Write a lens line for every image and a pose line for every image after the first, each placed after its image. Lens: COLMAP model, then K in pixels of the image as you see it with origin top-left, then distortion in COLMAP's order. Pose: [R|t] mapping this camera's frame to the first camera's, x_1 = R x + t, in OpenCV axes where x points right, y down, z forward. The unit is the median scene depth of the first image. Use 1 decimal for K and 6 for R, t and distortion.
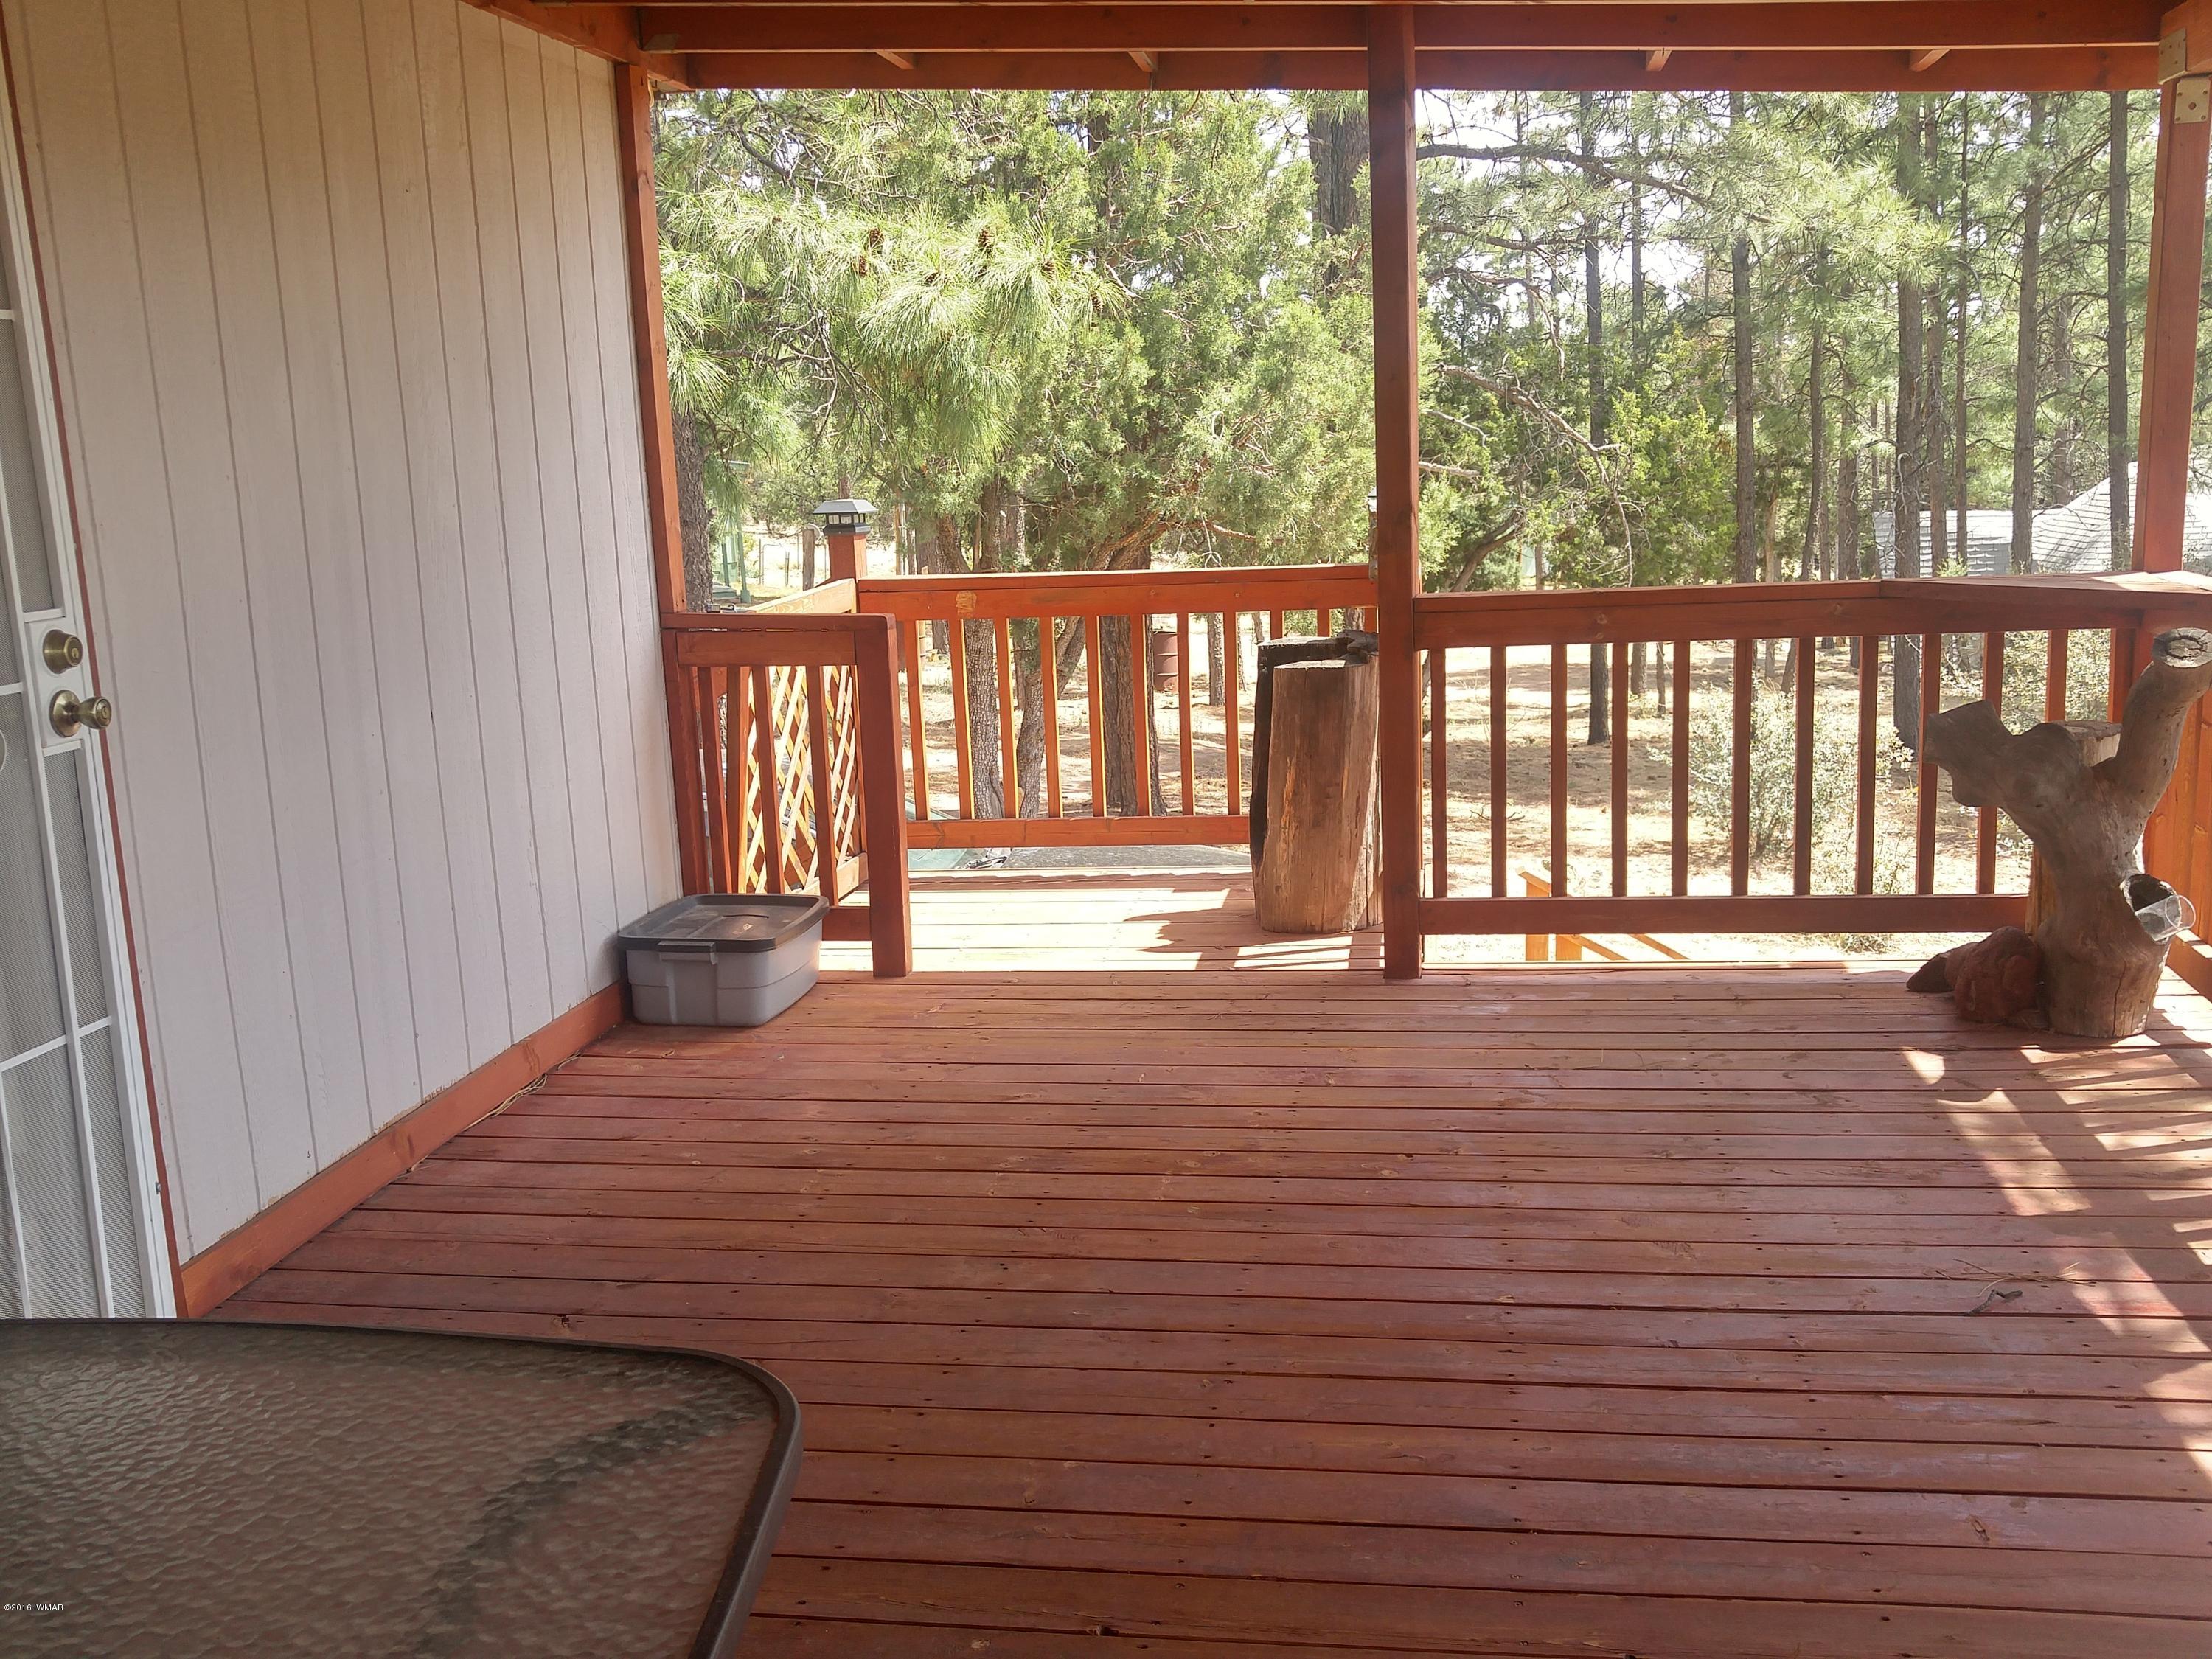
lens RADIAL K [[2206.9, 0, 1106.0], [0, 2206.9, 829.5], [0, 0, 1]] dist [0.128066, -0.404508]
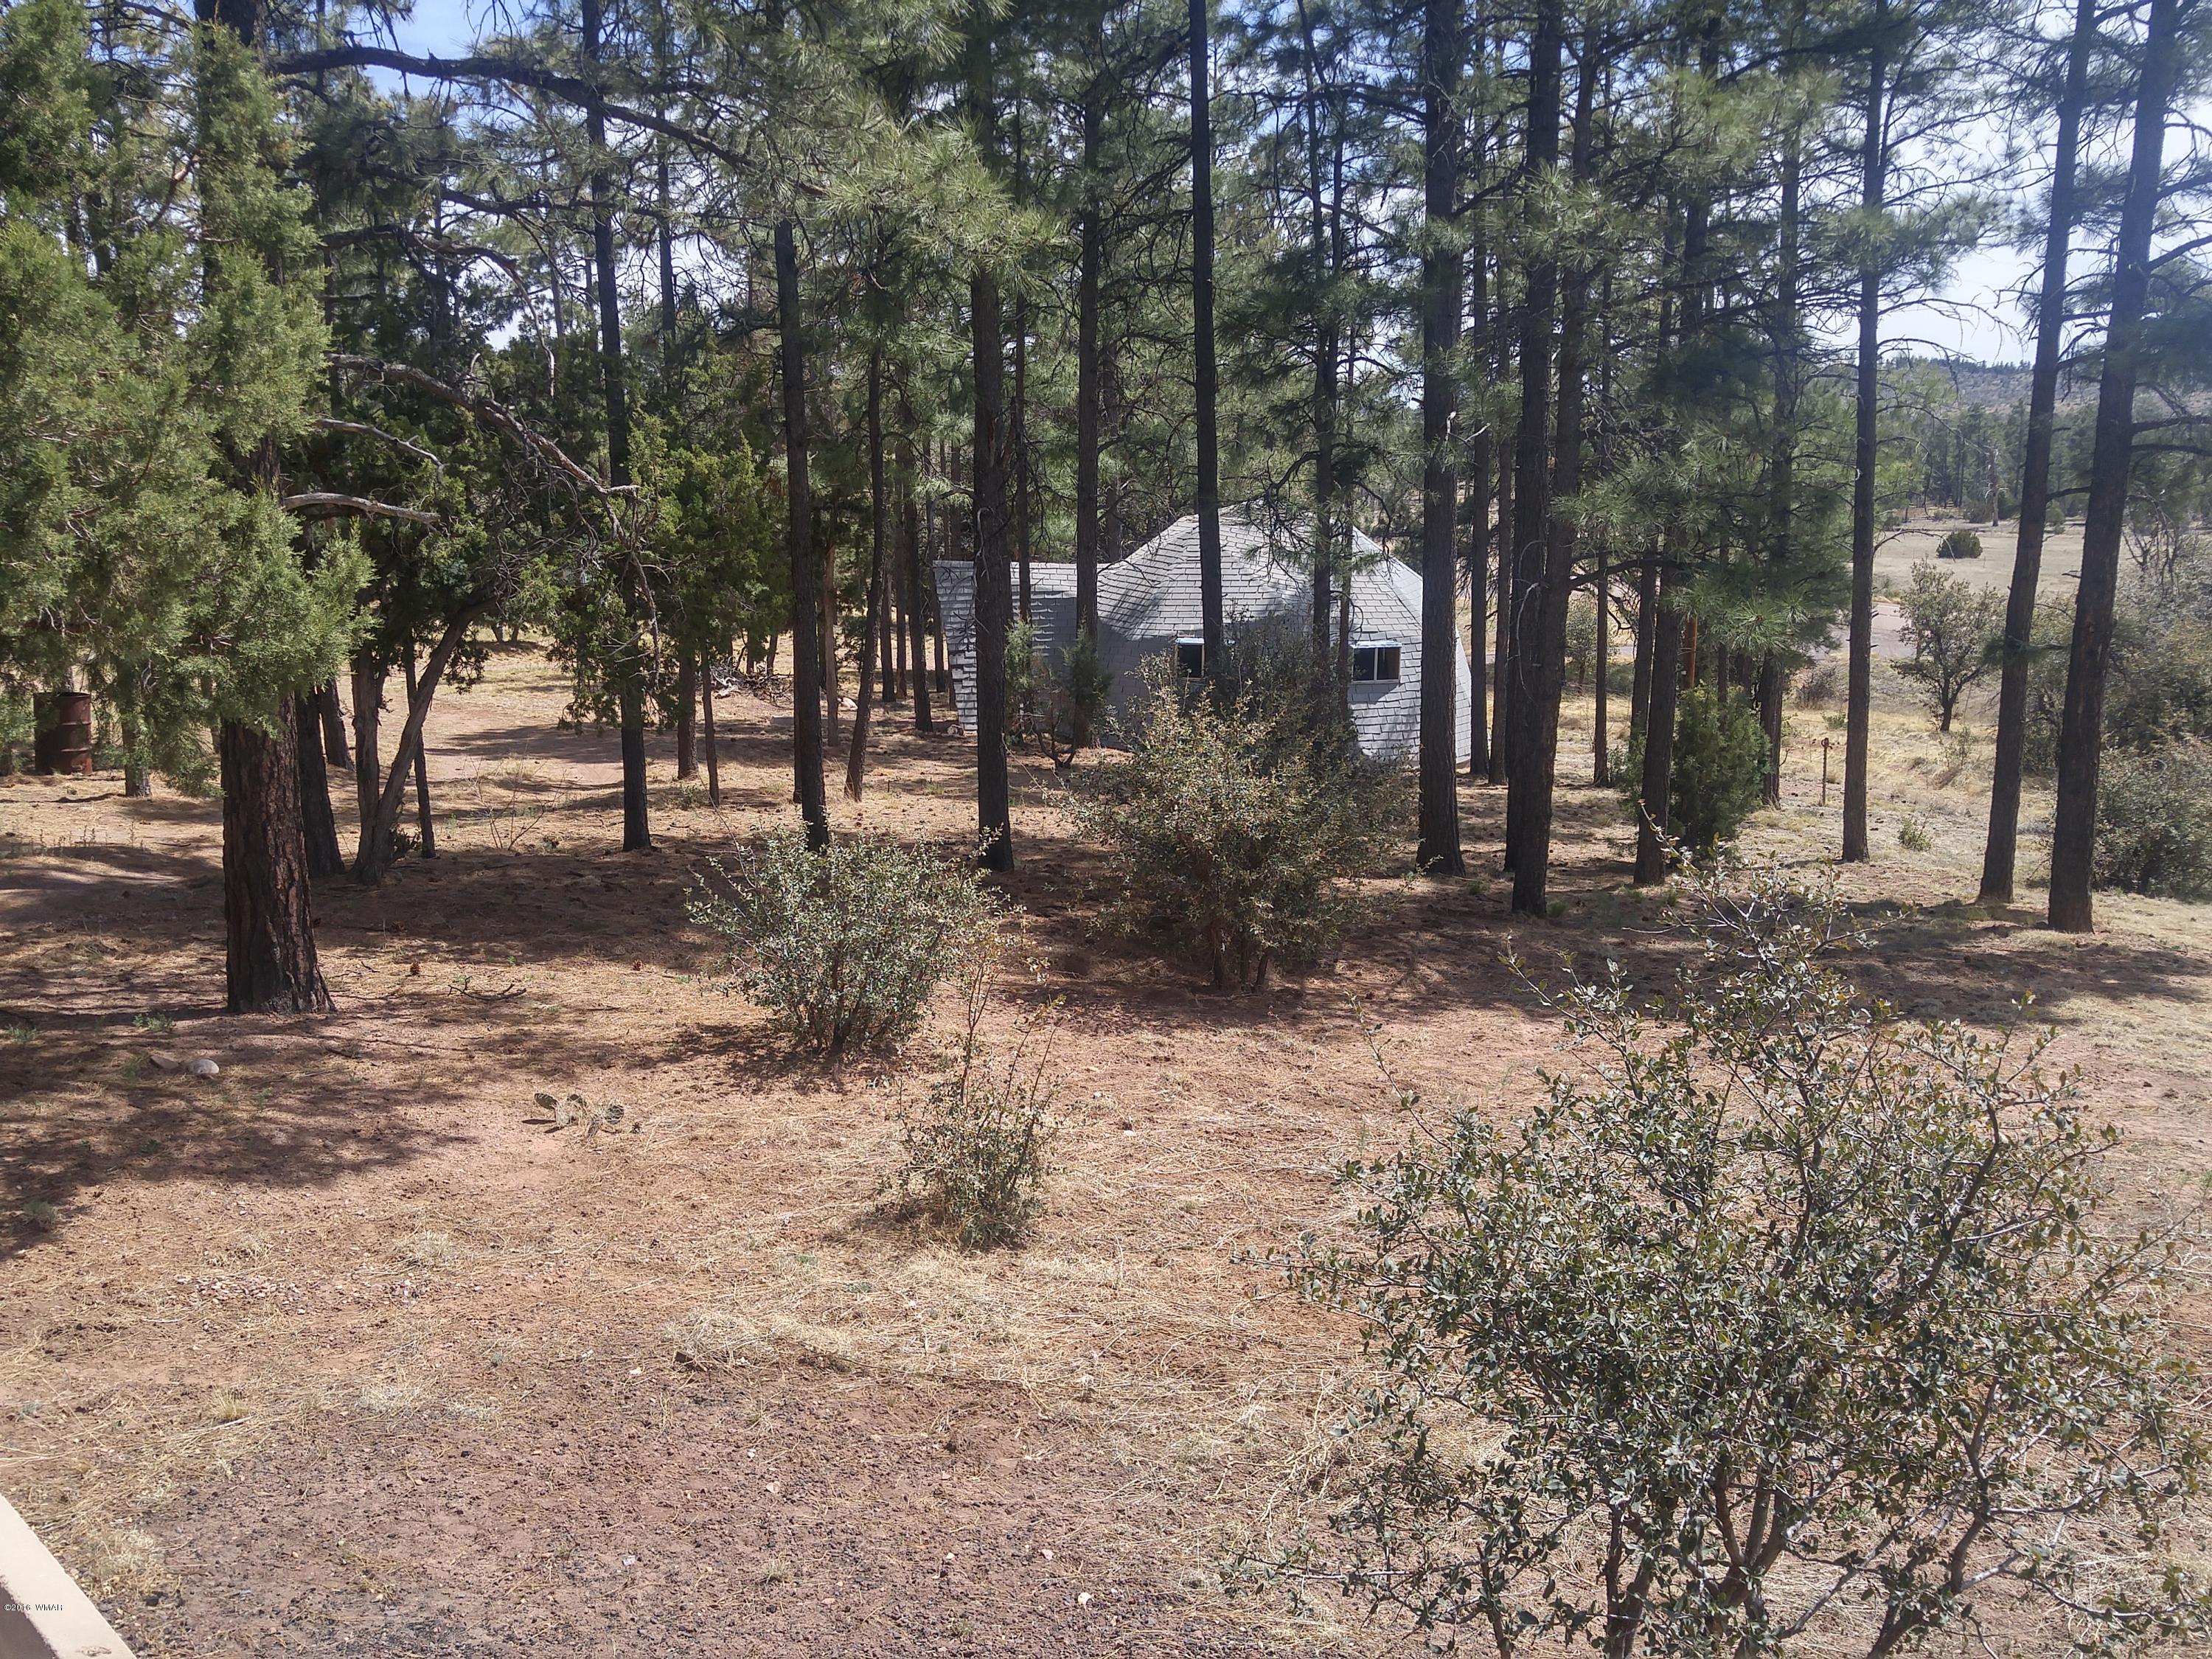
lens RADIAL K [[2206.9, 0, 1106.0], [0, 2206.9, 829.5], [0, 0, 1]] dist [0.128066, -0.404508]
pose [[0.914966, -0.026849, 0.402636, 0.058788], [0.030342, 0.999537, -0.002297, -0.042321], [-0.402388, 0.014319, 0.915357, 0.212212]]
